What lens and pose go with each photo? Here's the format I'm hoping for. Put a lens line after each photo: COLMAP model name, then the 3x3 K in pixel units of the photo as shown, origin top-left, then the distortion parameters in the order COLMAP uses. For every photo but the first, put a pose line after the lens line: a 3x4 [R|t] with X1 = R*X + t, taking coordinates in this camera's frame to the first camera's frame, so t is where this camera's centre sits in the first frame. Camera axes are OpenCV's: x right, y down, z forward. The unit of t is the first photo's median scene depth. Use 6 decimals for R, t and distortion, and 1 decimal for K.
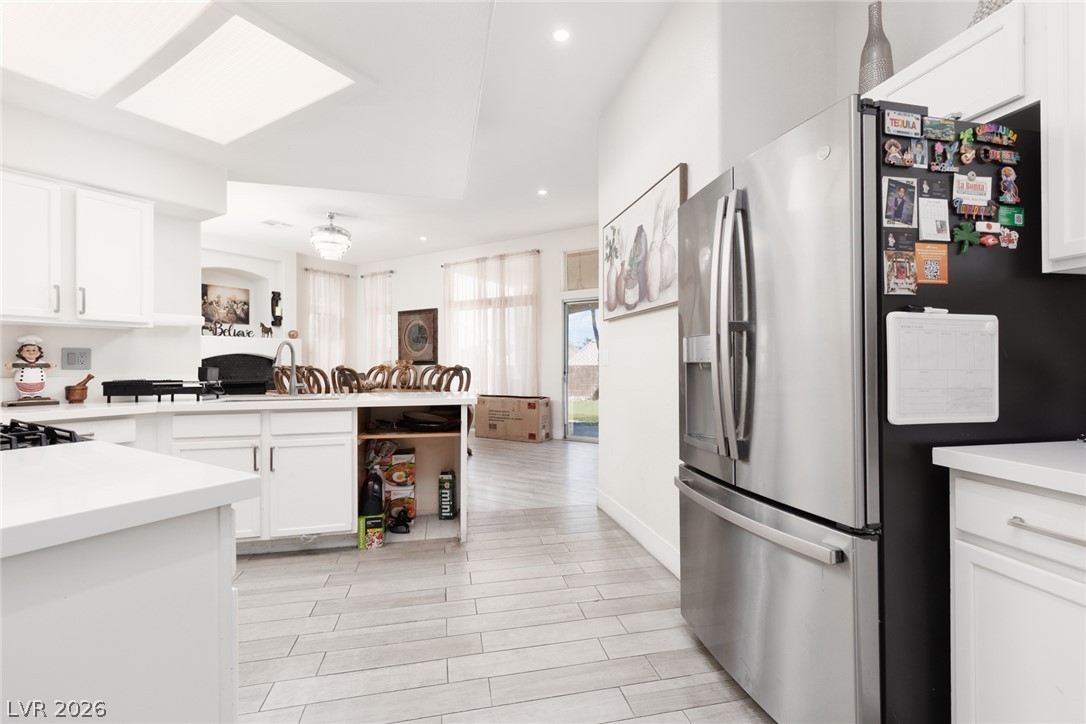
lens RADIAL K [[485.1, 0, 548.6], [0, 485.1, 360.3], [0, 0, 1]] dist [0.008181, -0.001220]
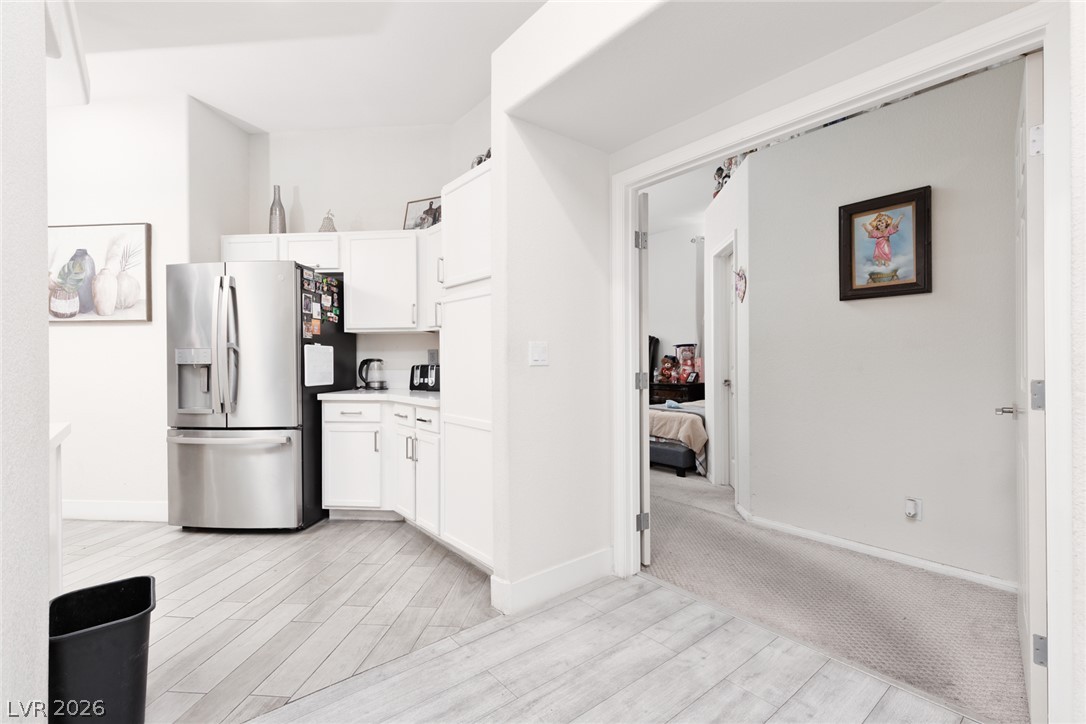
lens RADIAL K [[485.1, 0, 548.6], [0, 485.1, 360.3], [0, 0, 1]] dist [0.008181, -0.001220]
pose [[0.311426, -0.000195, 0.950270, -1.378305], [-0.000510, 1.000000, 0.000373, -0.013467], [-0.950270, -0.000601, 0.311426, -1.071546]]
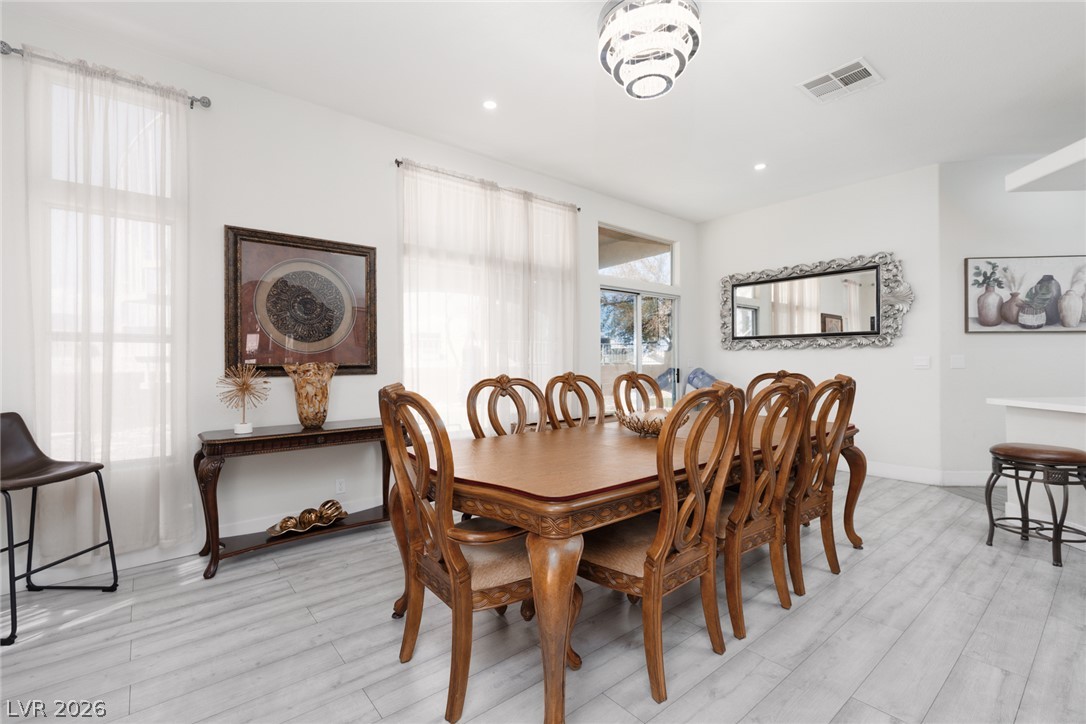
lens RADIAL K [[485.1, 0, 548.6], [0, 485.1, 360.3], [0, 0, 1]] dist [0.008181, -0.001220]
pose [[0.294857, 0.003957, 0.955533, -4.035953], [0.002202, 0.999986, -0.004821, -0.014605], [-0.955539, 0.003525, 0.294845, 4.757435]]
